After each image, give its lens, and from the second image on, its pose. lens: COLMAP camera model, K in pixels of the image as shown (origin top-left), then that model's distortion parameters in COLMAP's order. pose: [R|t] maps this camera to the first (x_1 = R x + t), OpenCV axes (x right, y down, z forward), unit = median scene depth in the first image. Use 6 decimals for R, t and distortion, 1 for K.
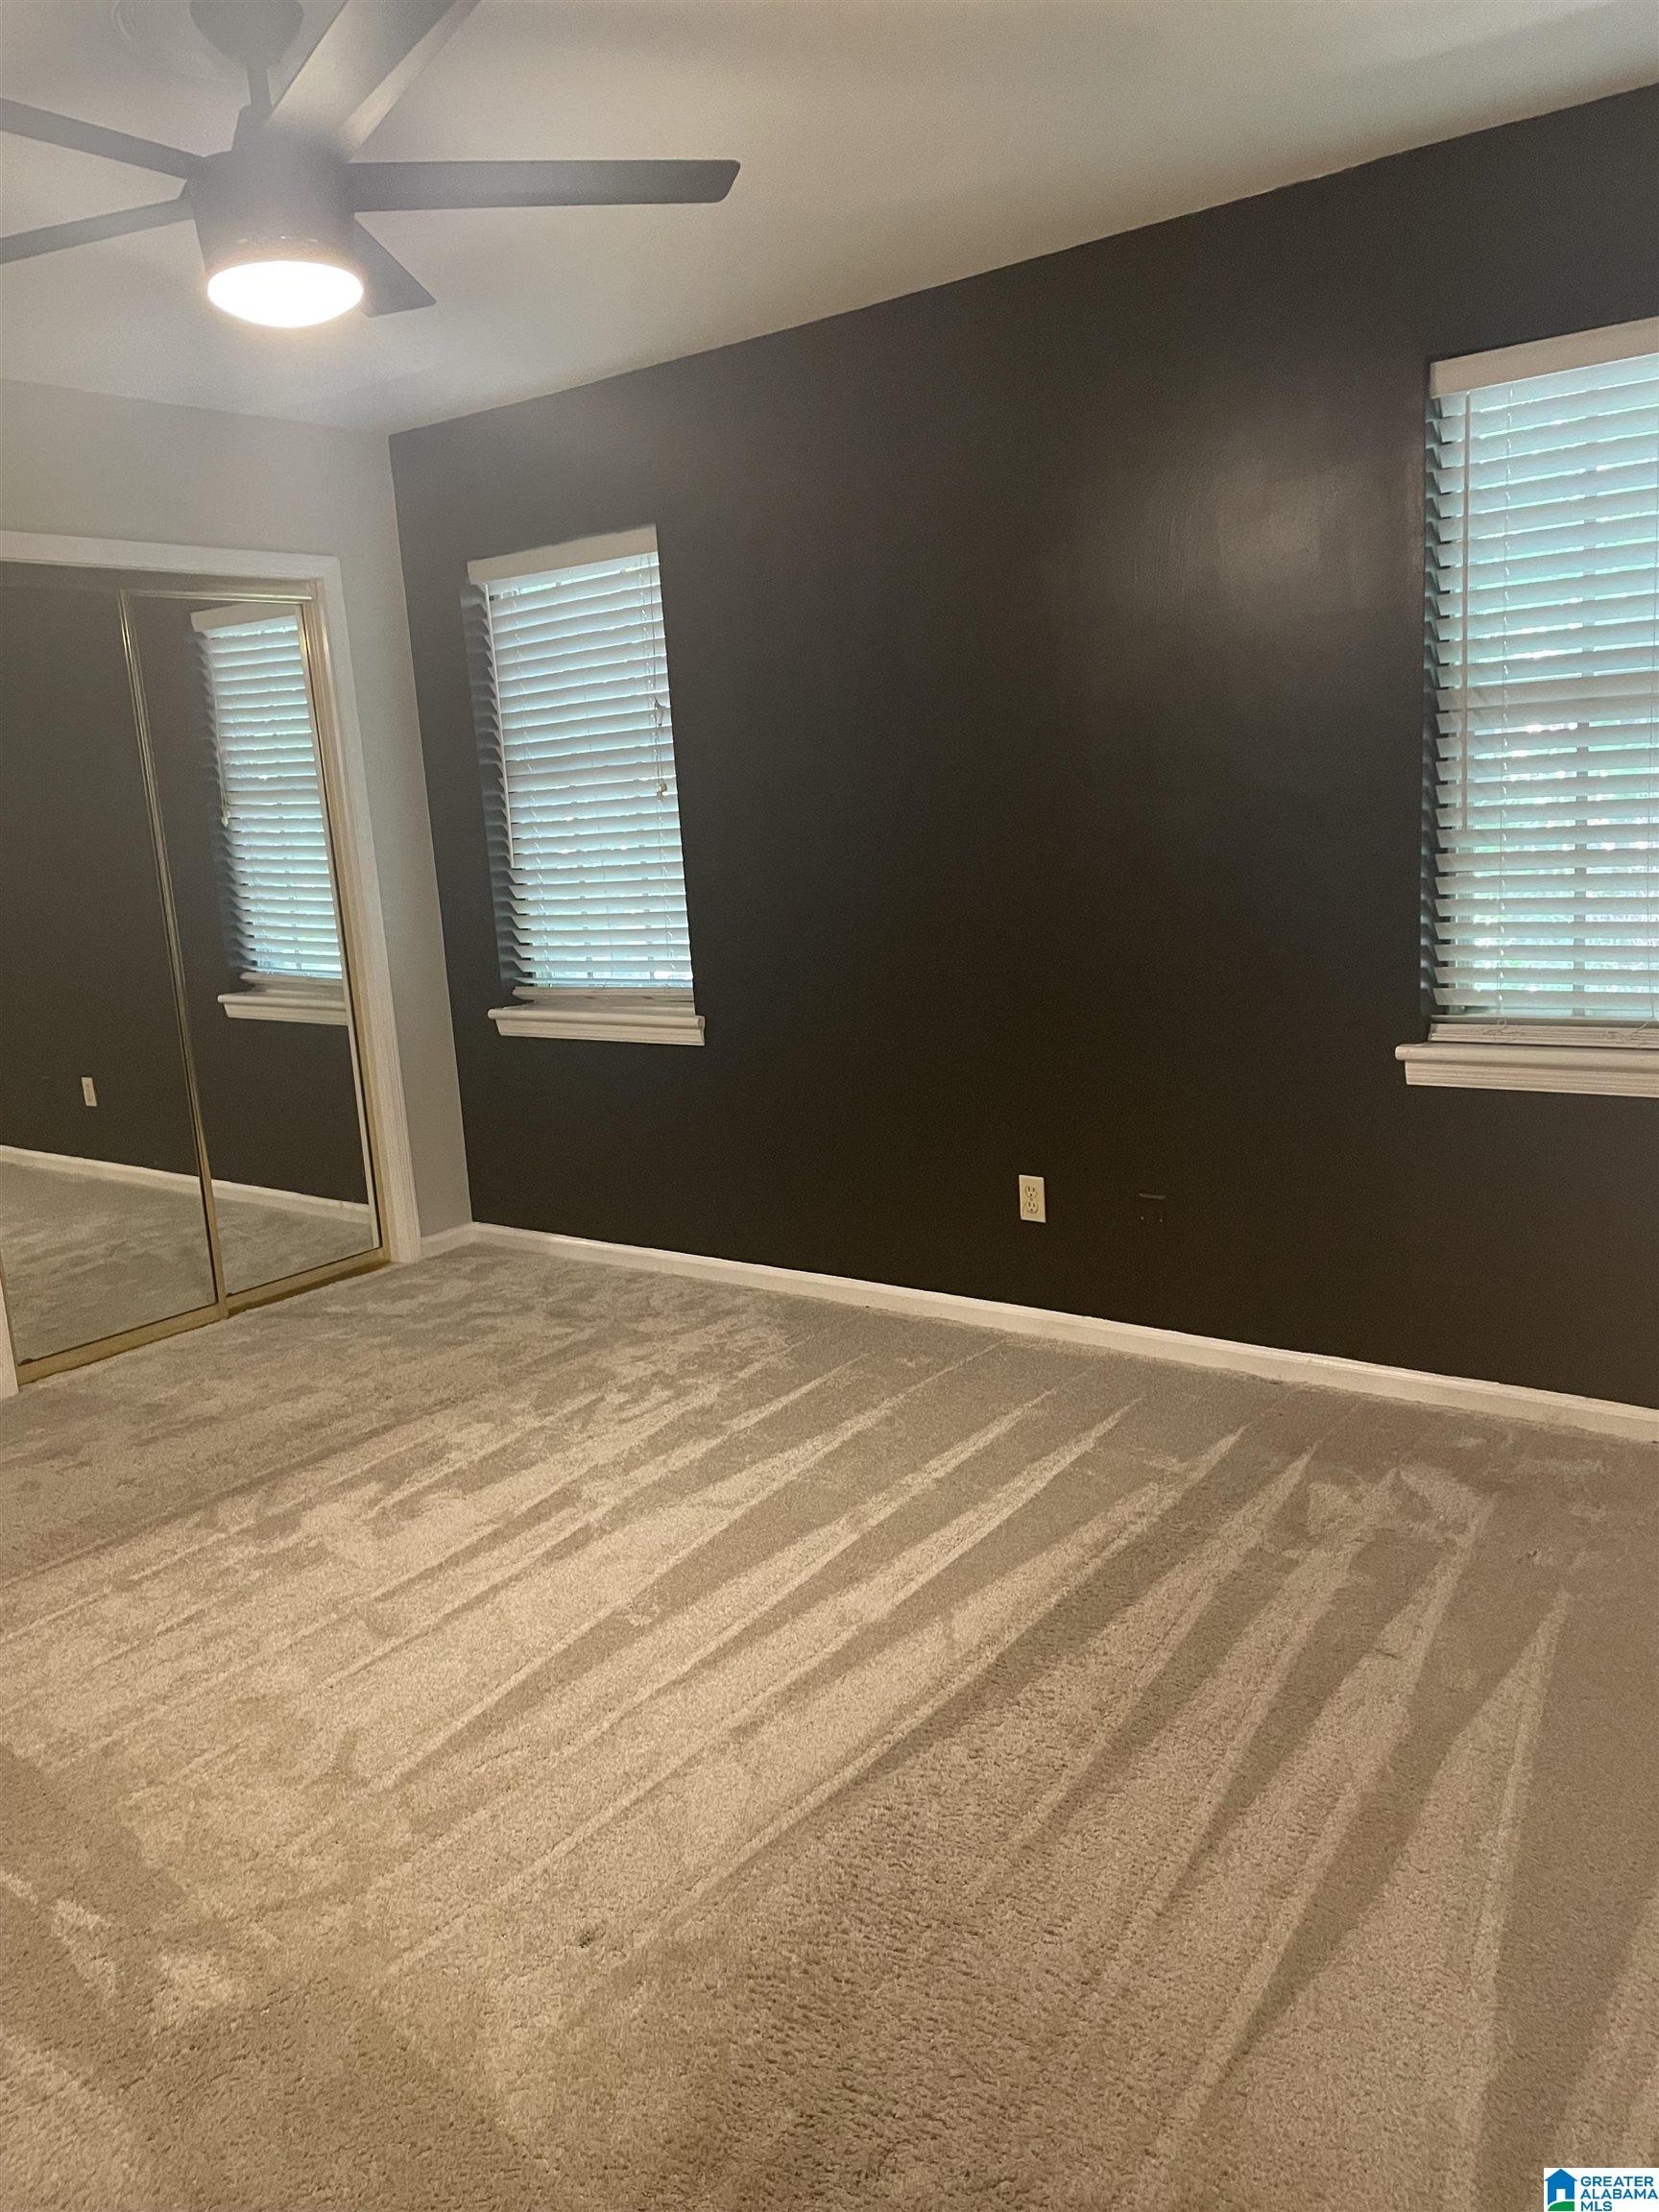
lens RADIAL K [[1658.4, 0, 826.1], [0, 1658.4, 1087.6], [0, 0, 1]] dist [0.085281, -0.101906]
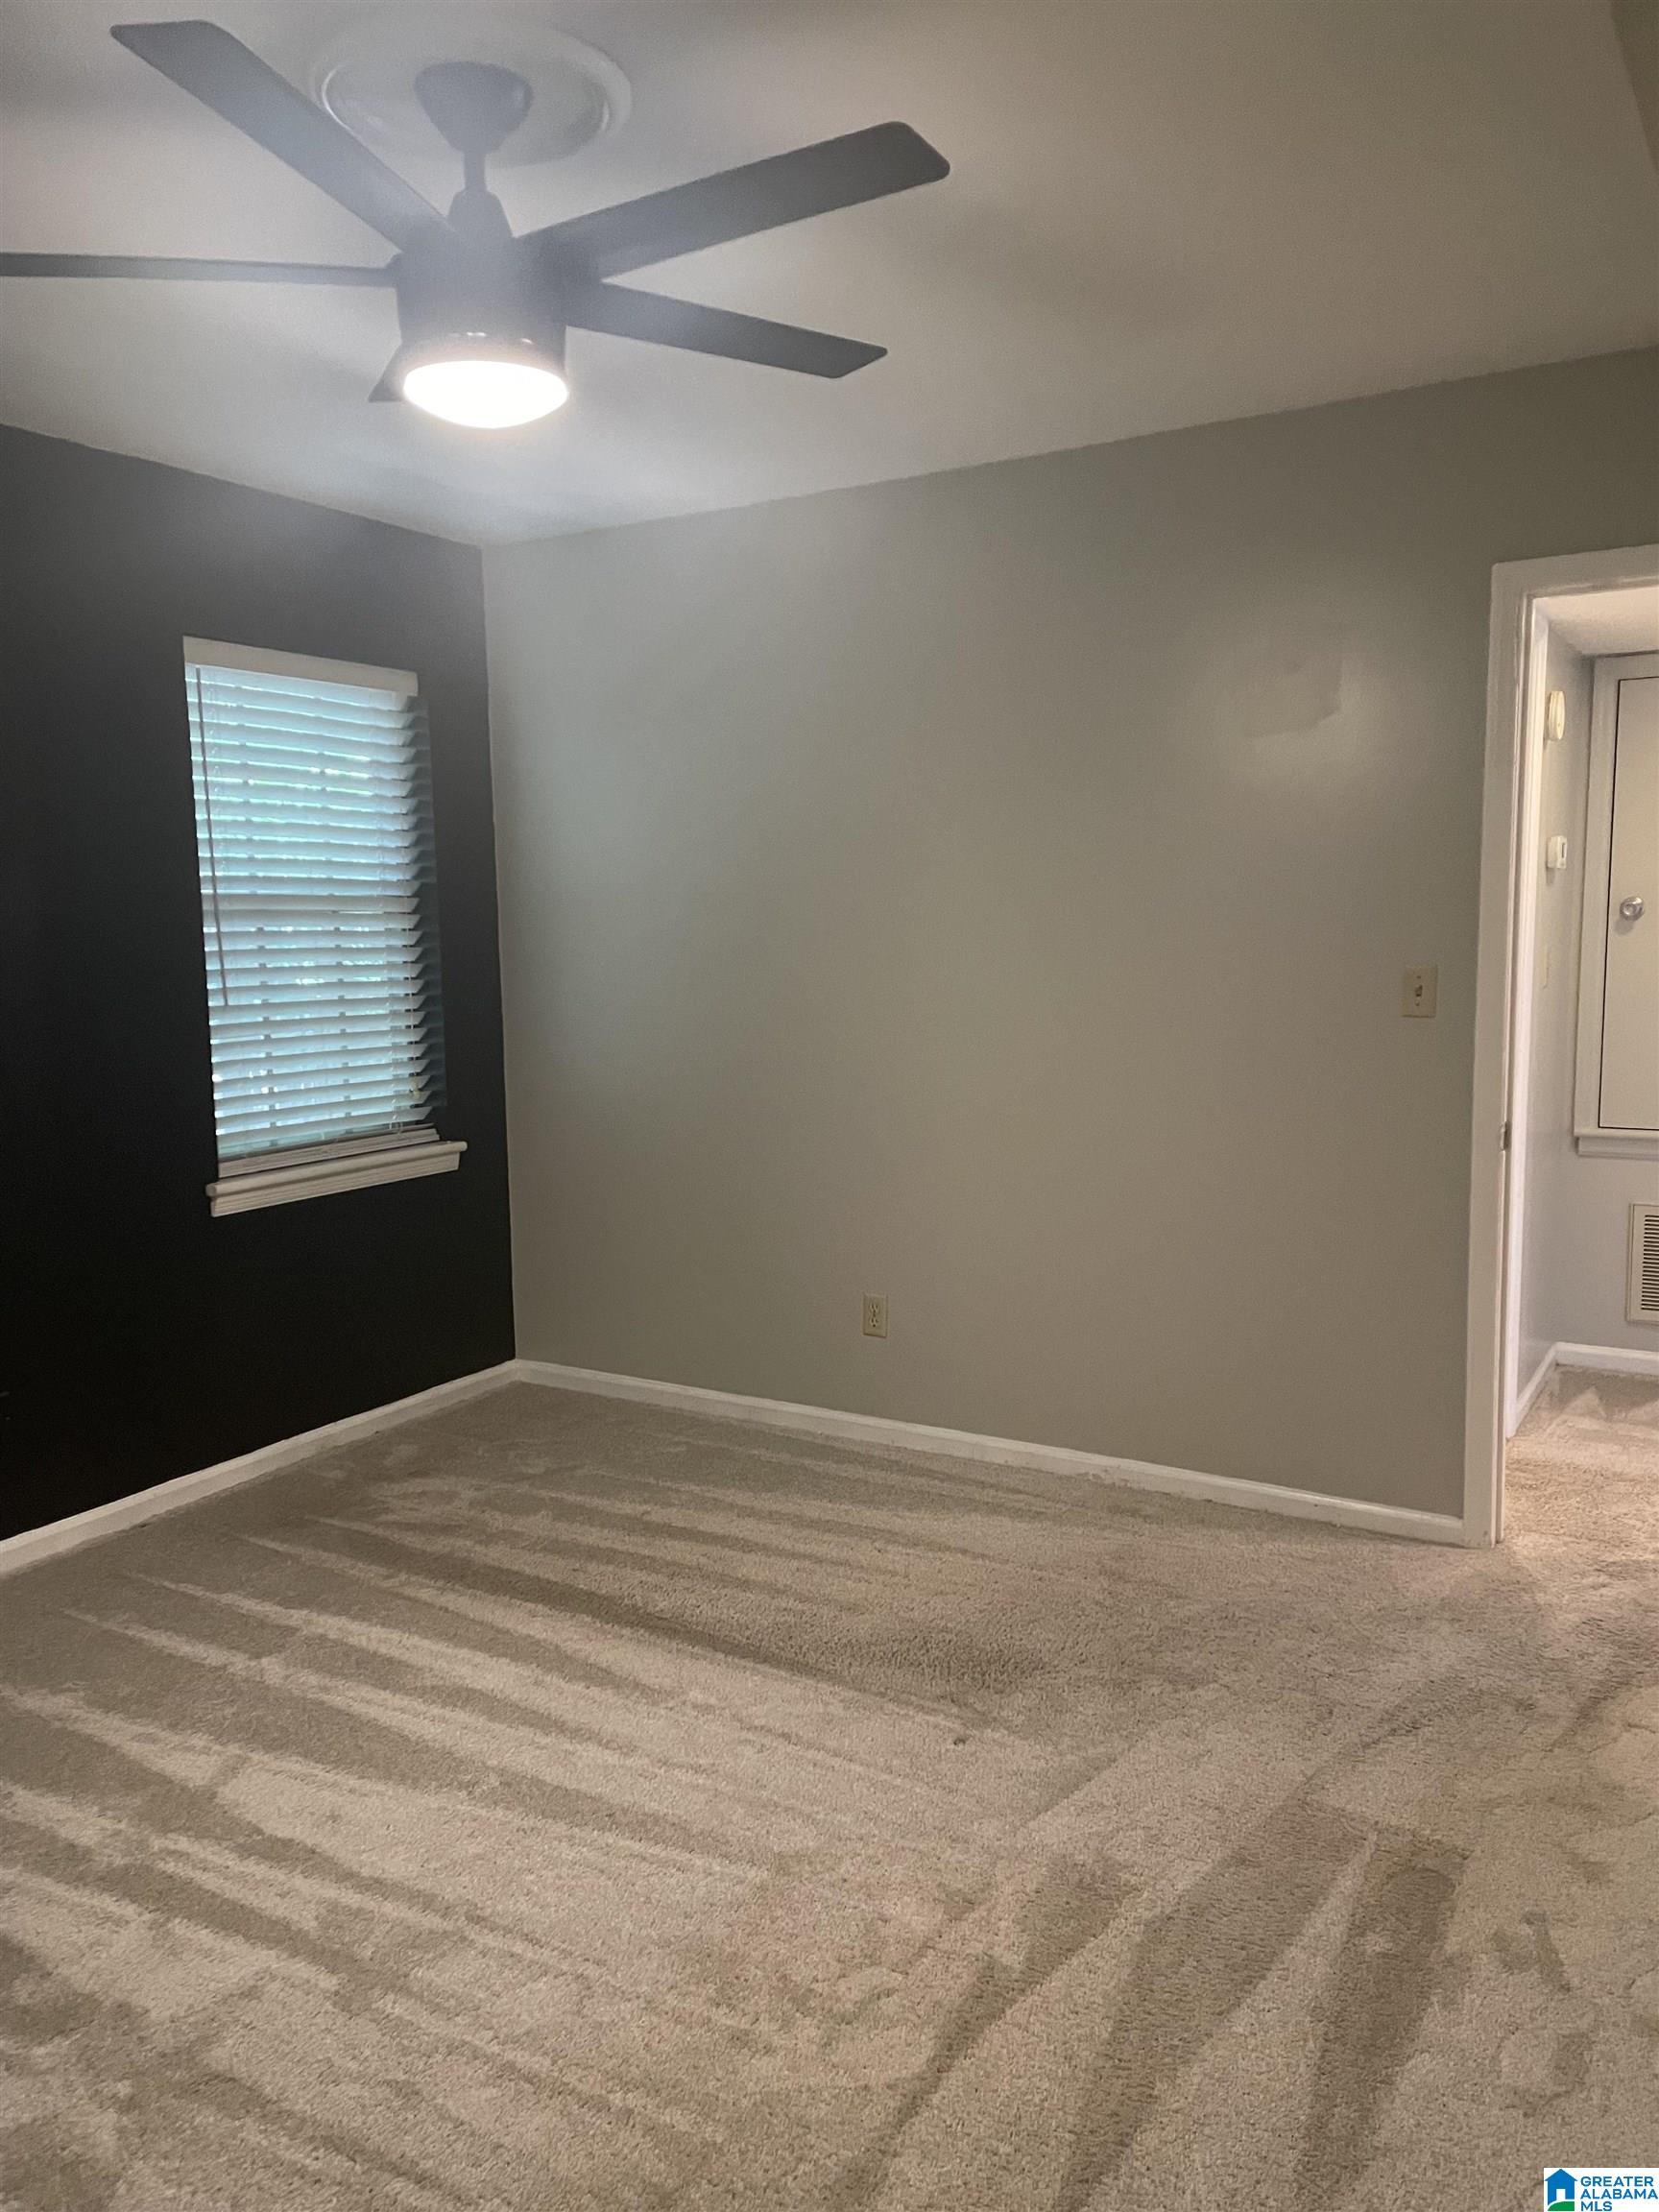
lens RADIAL K [[1658.4, 0, 843.6], [0, 1658.4, 1108.3], [0, 0, 1]] dist [0.085281, -0.101906]
pose [[-0.116218, -0.051600, 0.991882, -0.970194], [0.198098, 0.977380, 0.074057, -0.084581], [-0.973268, 0.205097, -0.103367, 0.737501]]
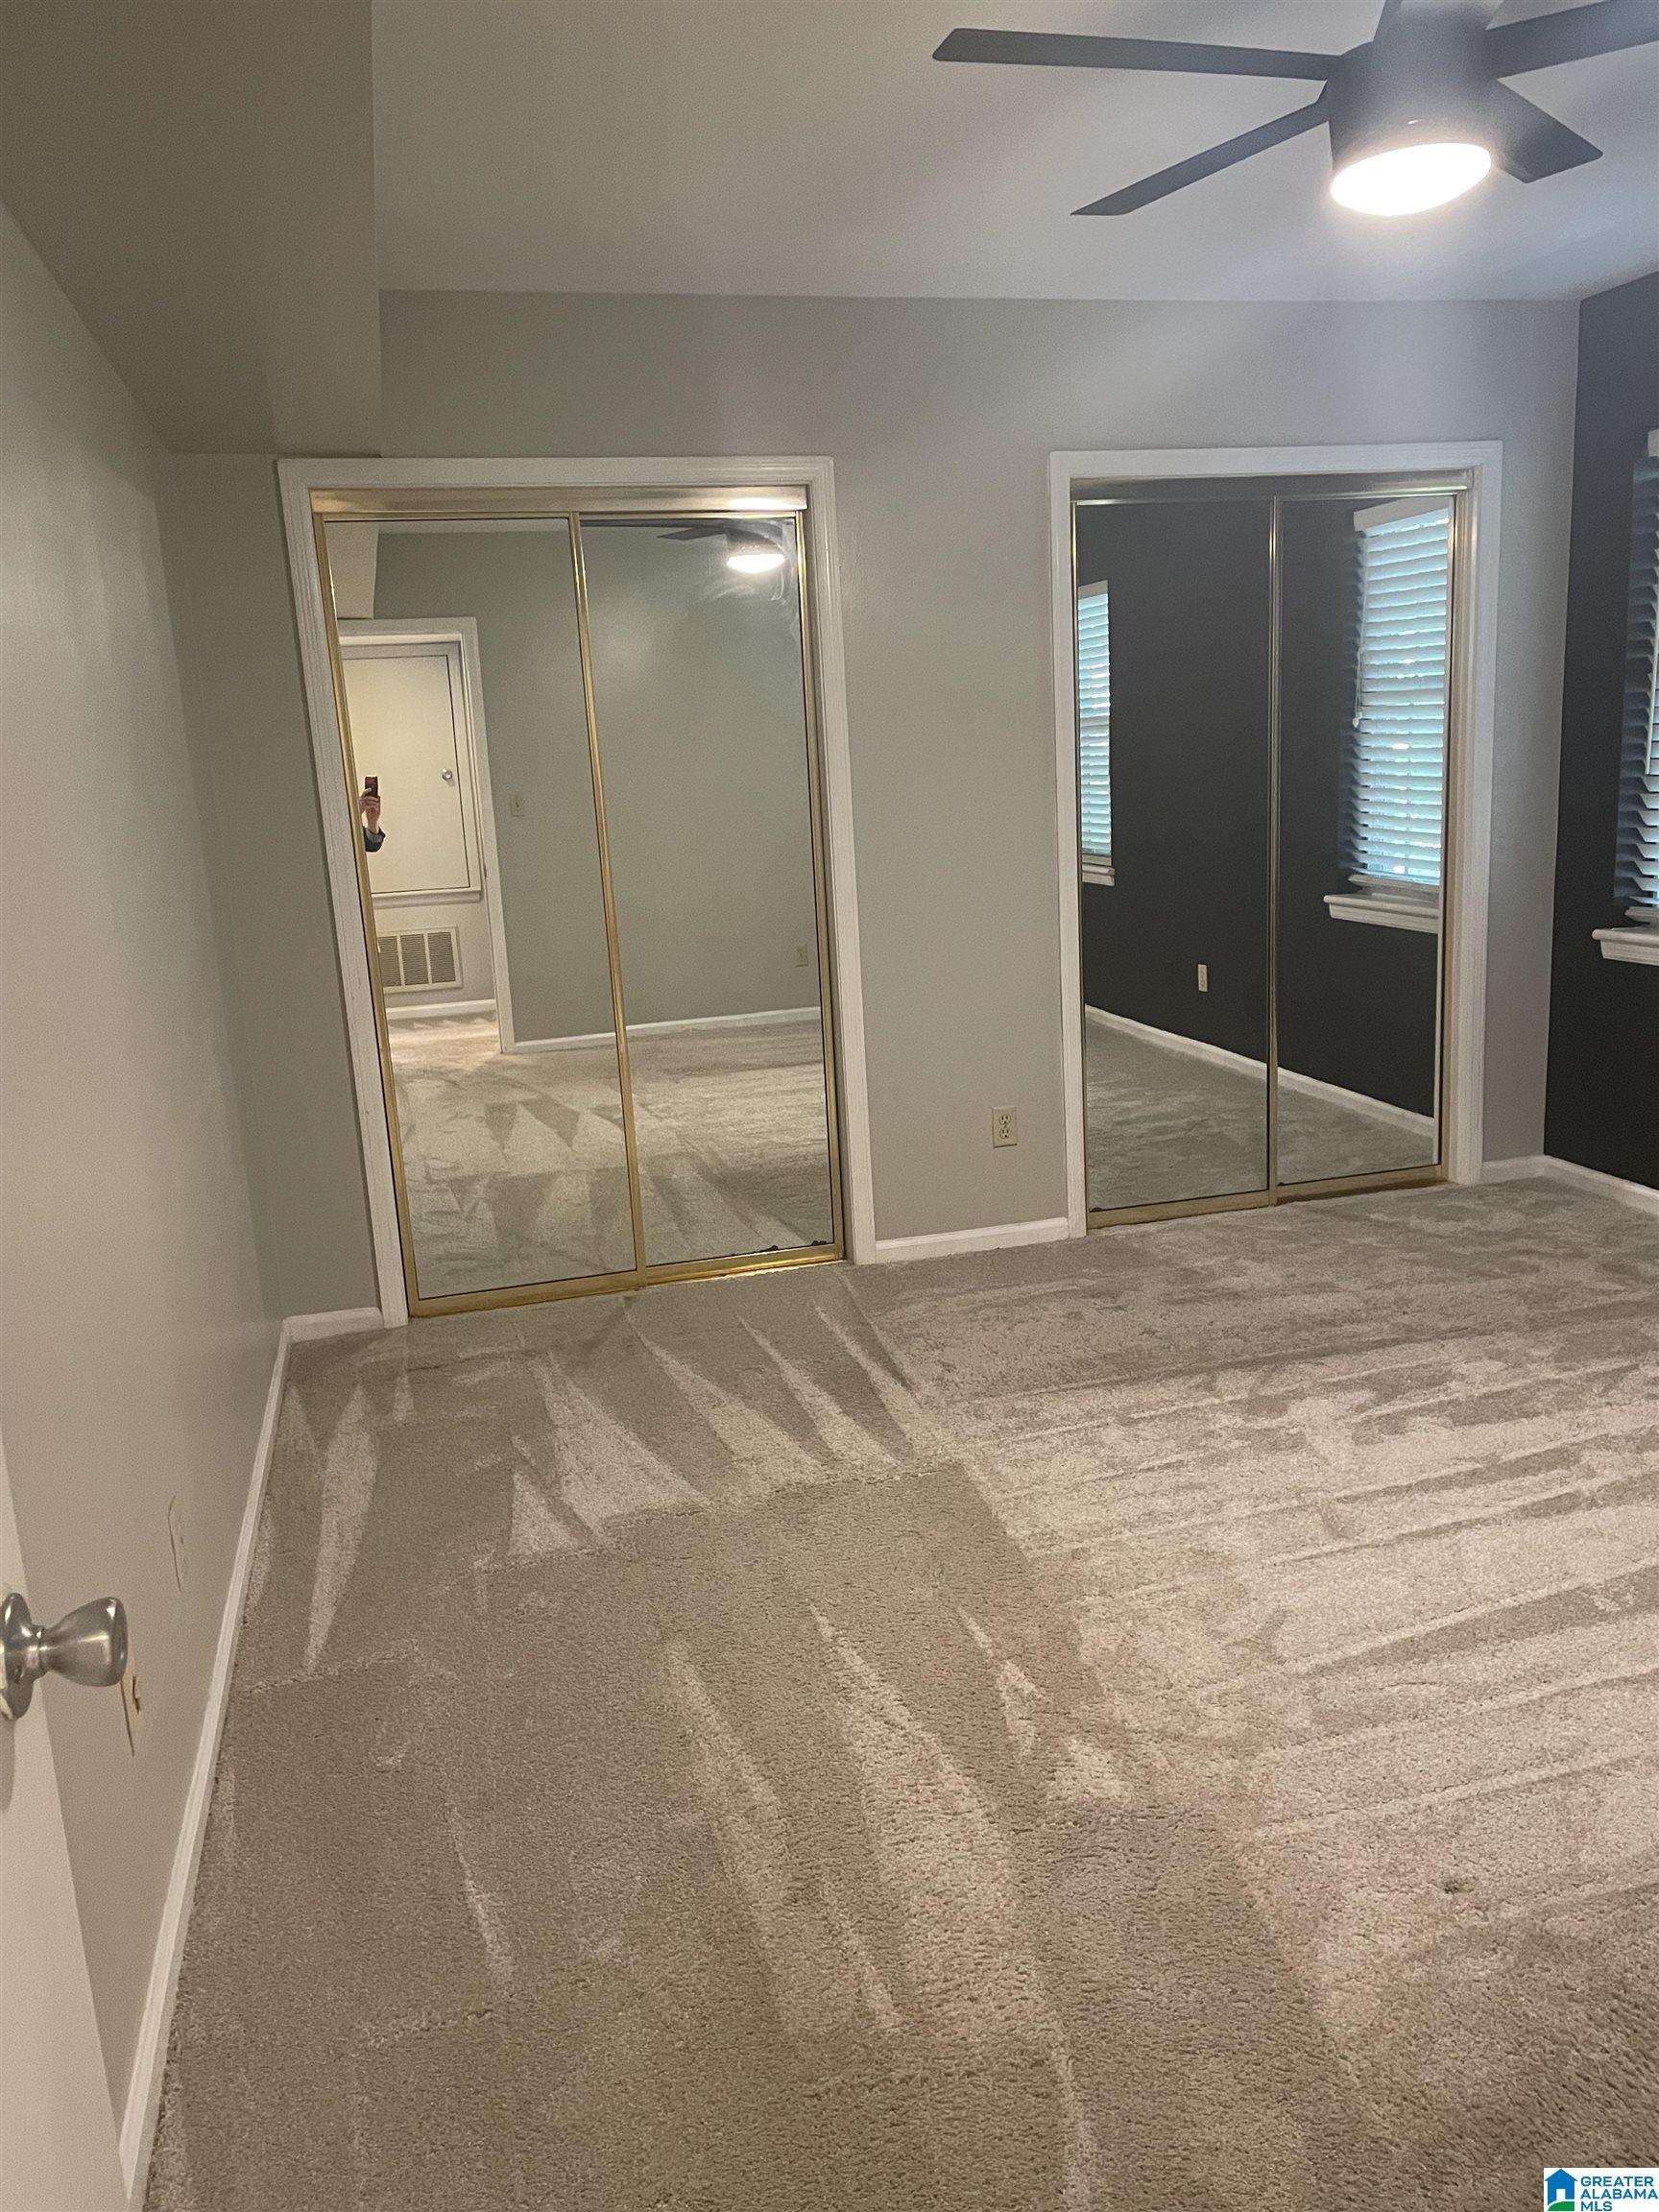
lens RADIAL K [[1658.4, 0, 821.6], [0, 1658.4, 1095.7], [0, 0, 1]] dist [0.085281, -0.101906]
pose [[0.789503, 0.142549, -0.596963, 0.053282], [-0.105043, 0.989686, 0.097404, -0.002987], [0.604691, -0.014194, 0.796334, 0.004374]]
